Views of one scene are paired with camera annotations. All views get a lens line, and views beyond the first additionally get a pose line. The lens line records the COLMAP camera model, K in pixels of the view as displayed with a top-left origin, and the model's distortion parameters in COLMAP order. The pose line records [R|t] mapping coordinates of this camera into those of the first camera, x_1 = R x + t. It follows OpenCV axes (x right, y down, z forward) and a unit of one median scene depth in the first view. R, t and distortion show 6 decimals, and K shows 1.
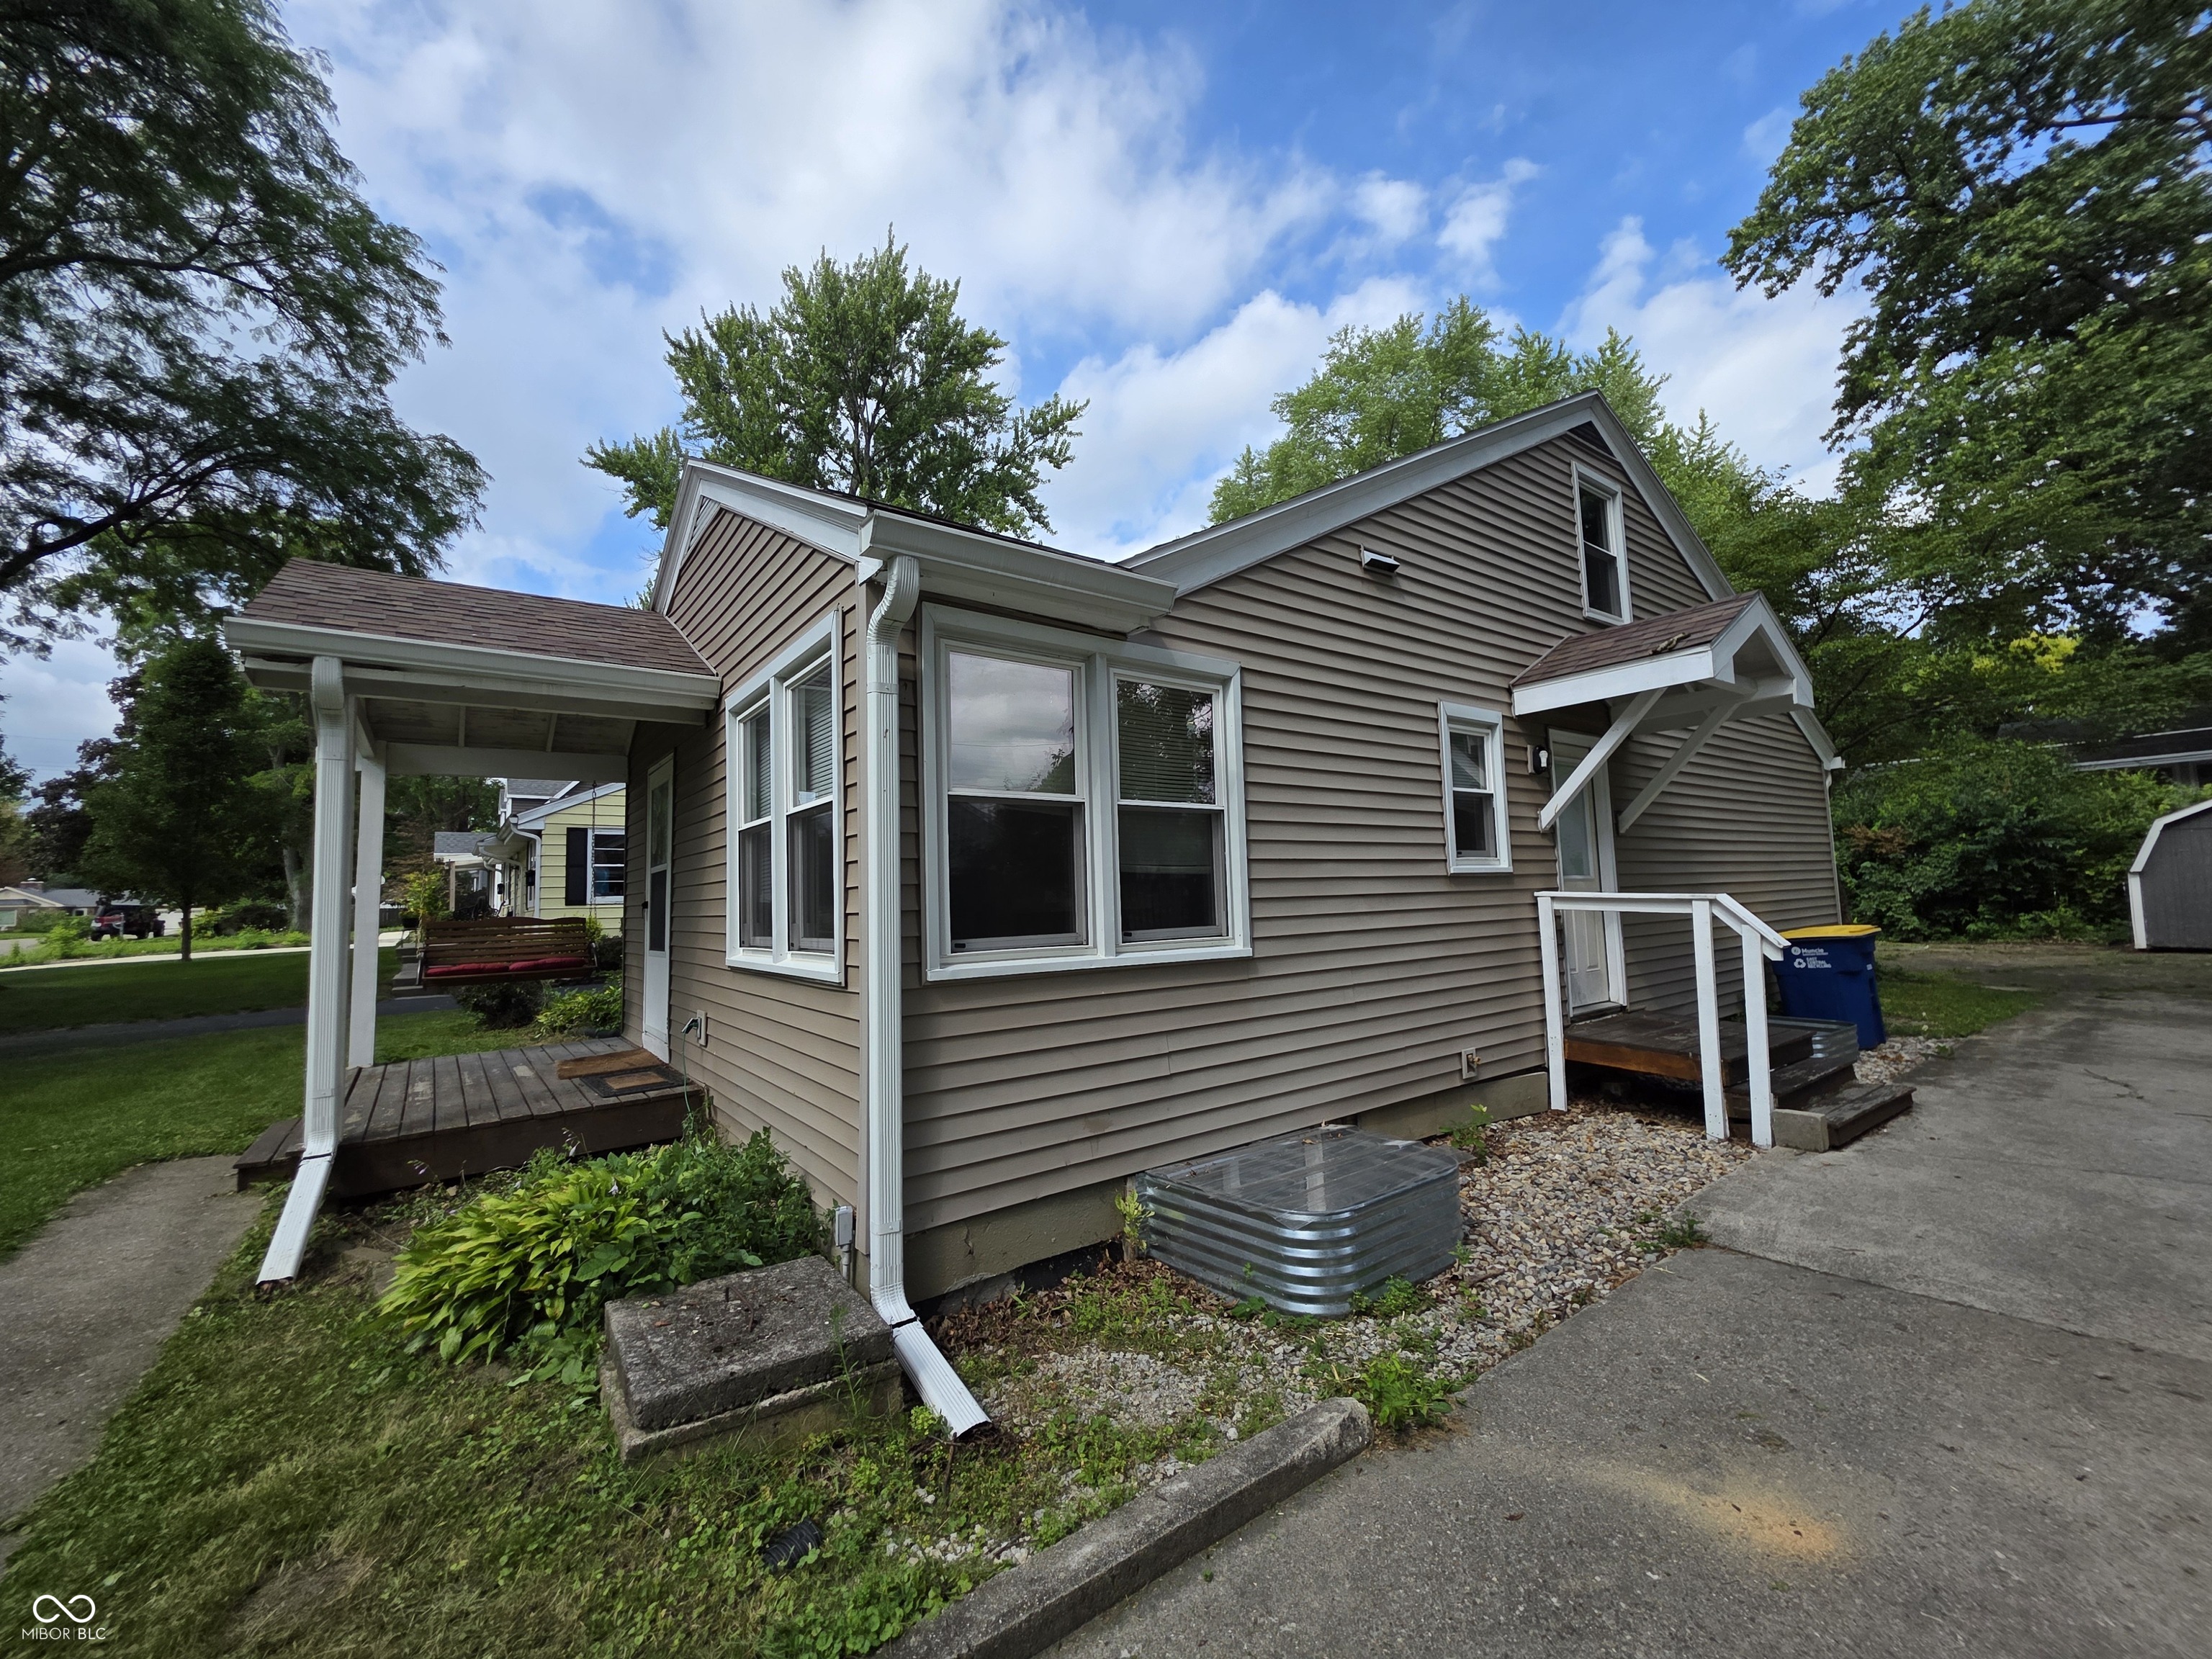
lens RADIAL K [[876.2, 0, 1097.7], [0, 876.2, 833.4], [0, 0, 1]] dist [0.000682, -0.000566]
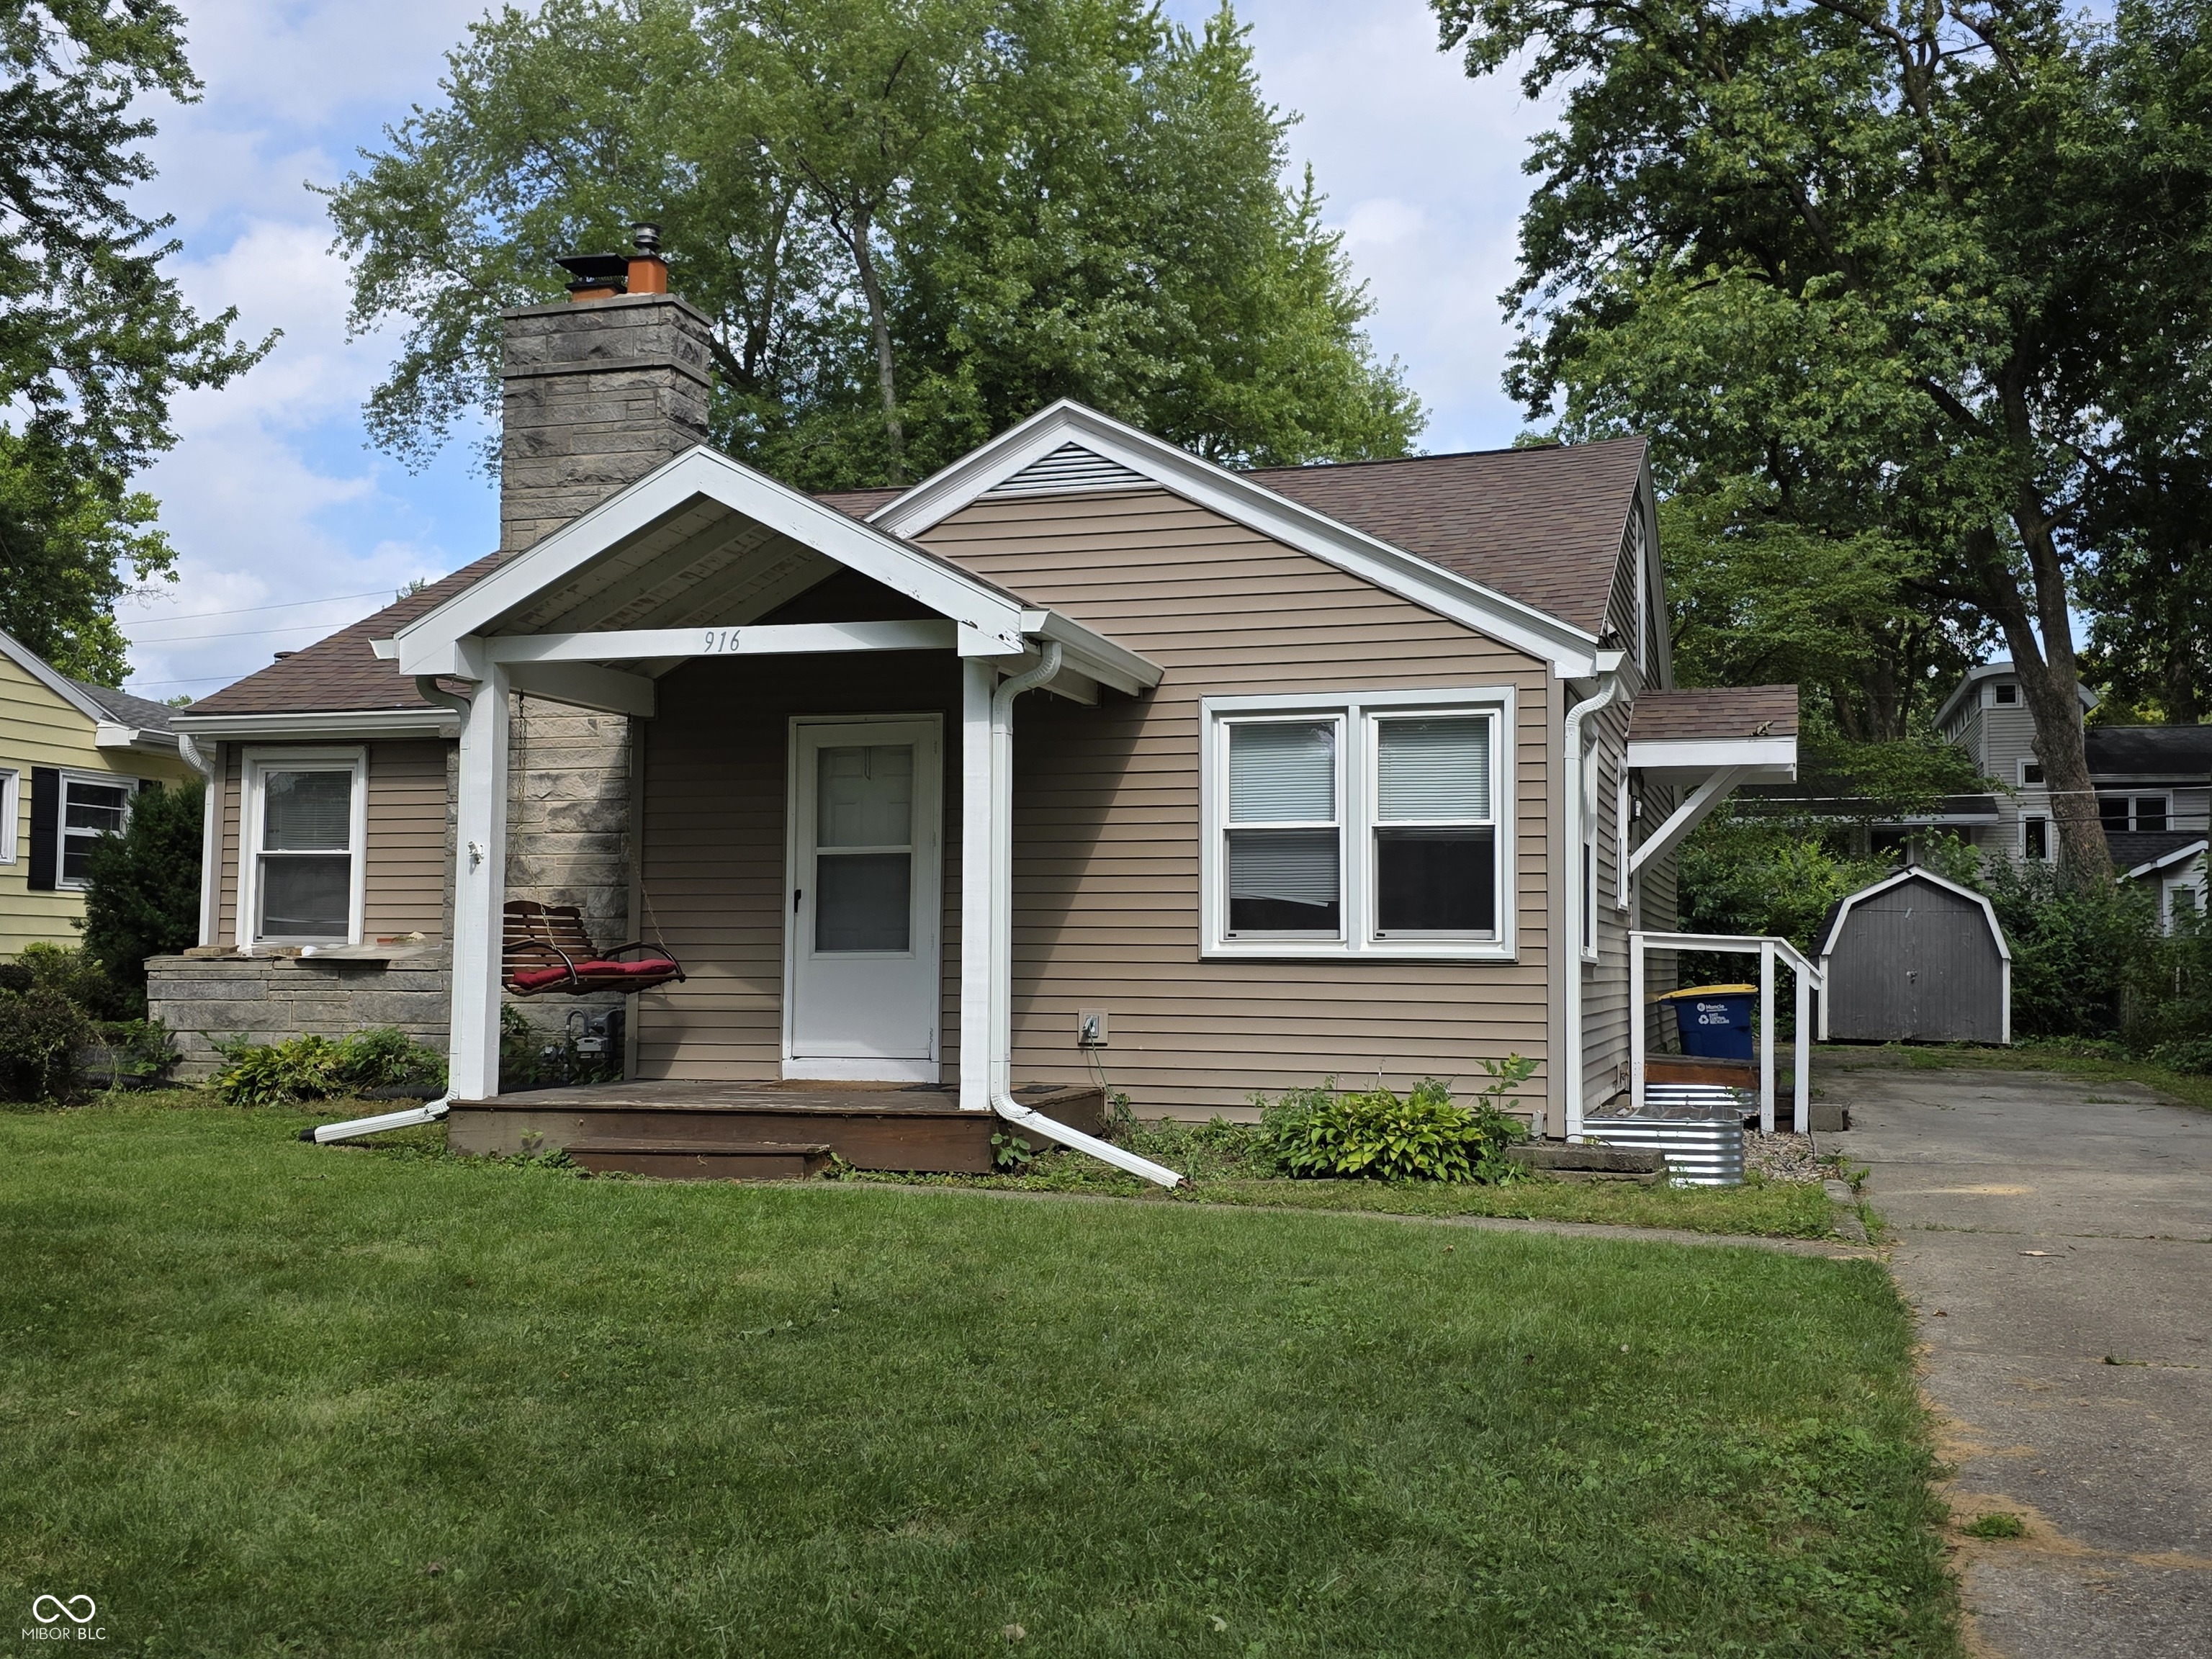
lens RADIAL K [[2161.7, 0, 1109.6], [0, 2161.7, 831.7], [0, 0, 1]] dist [0.072887, 0.000000]
pose [[0.800499, 0.078788, 0.594133, -0.395421], [-0.084104, 0.996280, -0.018800, 0.011977], [-0.593403, -0.034920, 0.804147, -0.189283]]
